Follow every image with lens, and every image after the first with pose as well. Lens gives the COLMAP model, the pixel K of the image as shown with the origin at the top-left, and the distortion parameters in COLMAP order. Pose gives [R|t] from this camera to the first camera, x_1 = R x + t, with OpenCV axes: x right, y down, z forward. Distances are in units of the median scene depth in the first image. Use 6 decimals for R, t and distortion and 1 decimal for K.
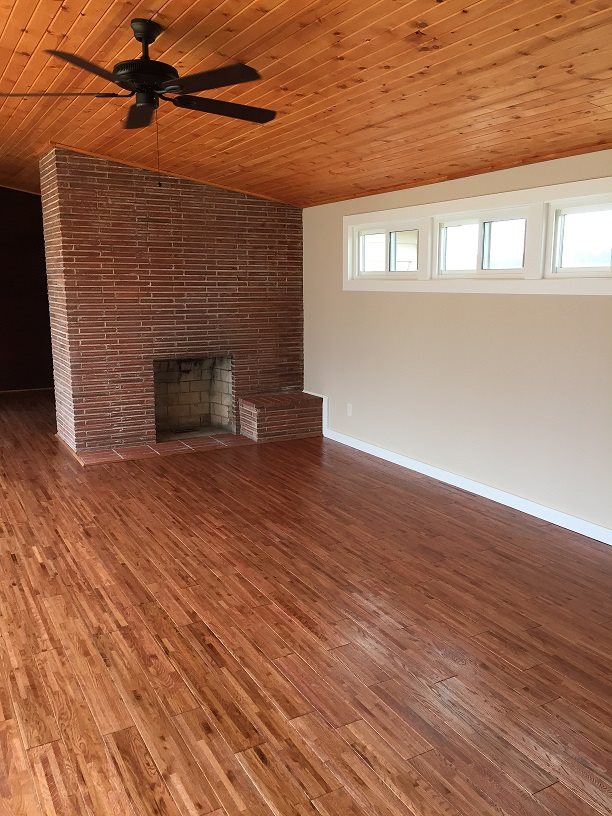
lens RADIAL K [[694.2, 0, 307.7], [0, 694.2, 411.2], [0, 0, 1]] dist [0.088070, -0.129594]
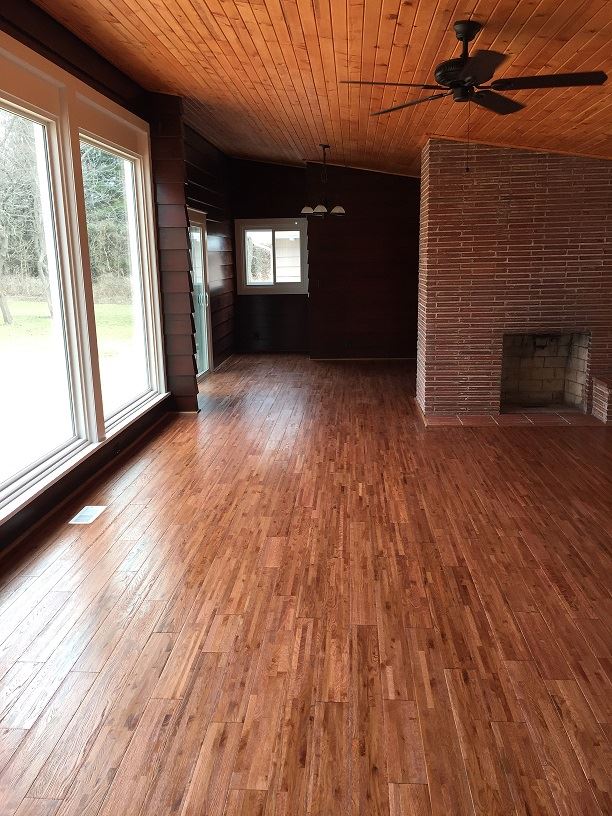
lens RADIAL K [[694.2, 0, 301.8], [0, 694.2, 412.6], [0, 0, 1]] dist [0.088070, -0.129594]
pose [[0.833014, 0.099440, -0.544242, 0.141639], [-0.080897, 0.995034, 0.057984, 0.009456], [0.547305, -0.004274, 0.836922, -0.046229]]
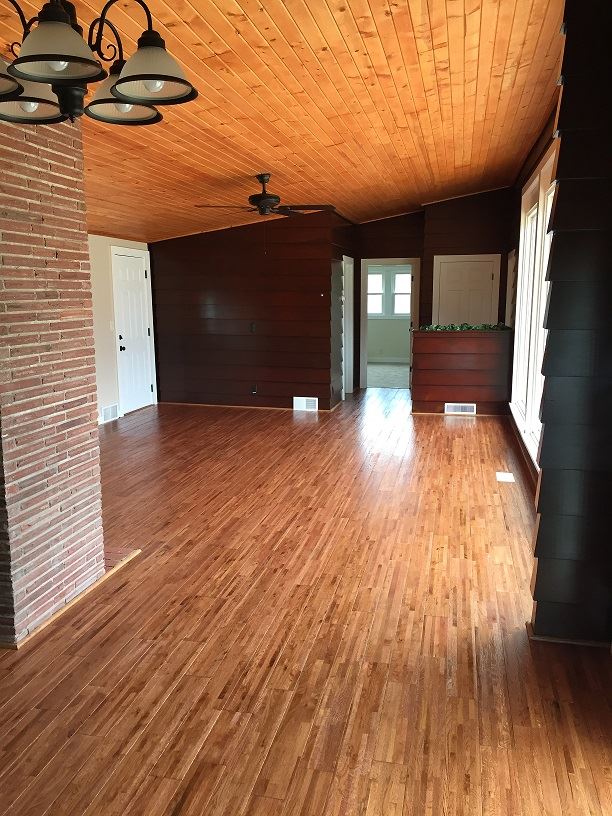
lens RADIAL K [[694.2, 0, 310.7], [0, 694.2, 407.9], [0, 0, 1]] dist [0.088070, -0.129594]
pose [[-0.747394, -0.116238, 0.654134, -1.134141], [0.119064, 0.945202, 0.304000, -0.332002], [-0.653625, 0.305092, -0.692599, 1.648271]]
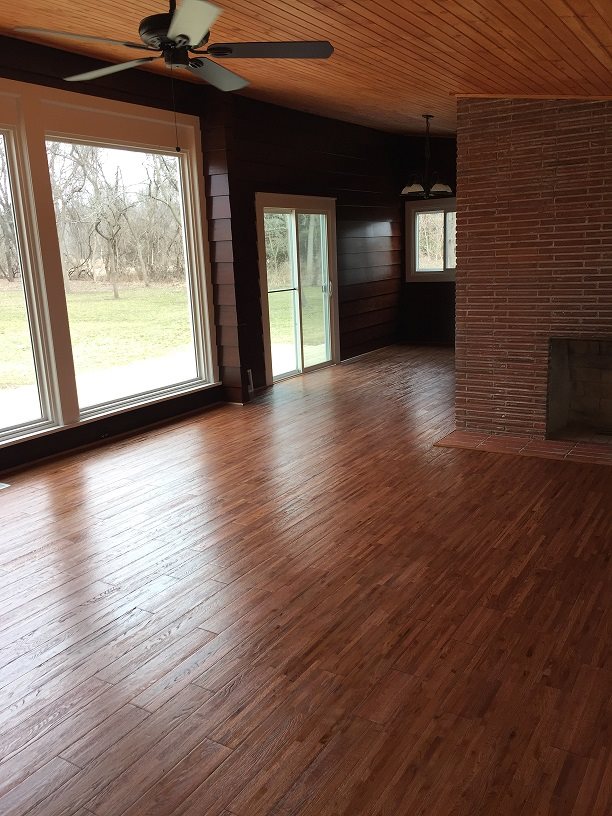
lens RADIAL K [[694.2, 0, 299.3], [0, 694.2, 407.8], [0, 0, 1]] dist [0.088070, -0.129594]
pose [[0.466499, 0.171665, -0.867704, 0.488412], [-0.123775, 0.984003, 0.128129, -0.083324], [0.875819, 0.047628, 0.480284, 0.474627]]
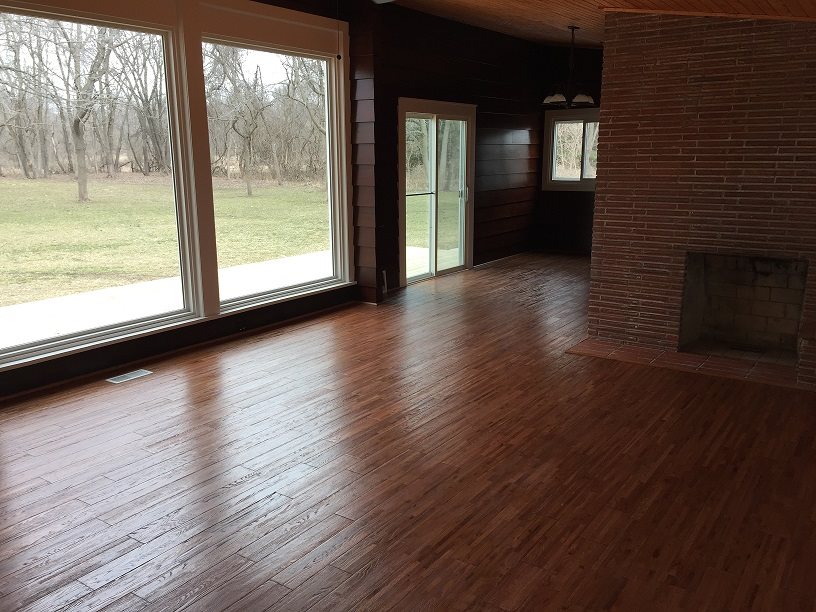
lens RADIAL K [[694.2, 0, 396.6], [0, 694.2, 315.6], [0, 0, 1]] dist [0.088070, -0.129594]
pose [[0.424288, 0.196596, -0.883929, 0.508071], [-0.161432, 0.976933, 0.139793, -0.080751], [0.891022, 0.083382, 0.446238, 0.442819]]
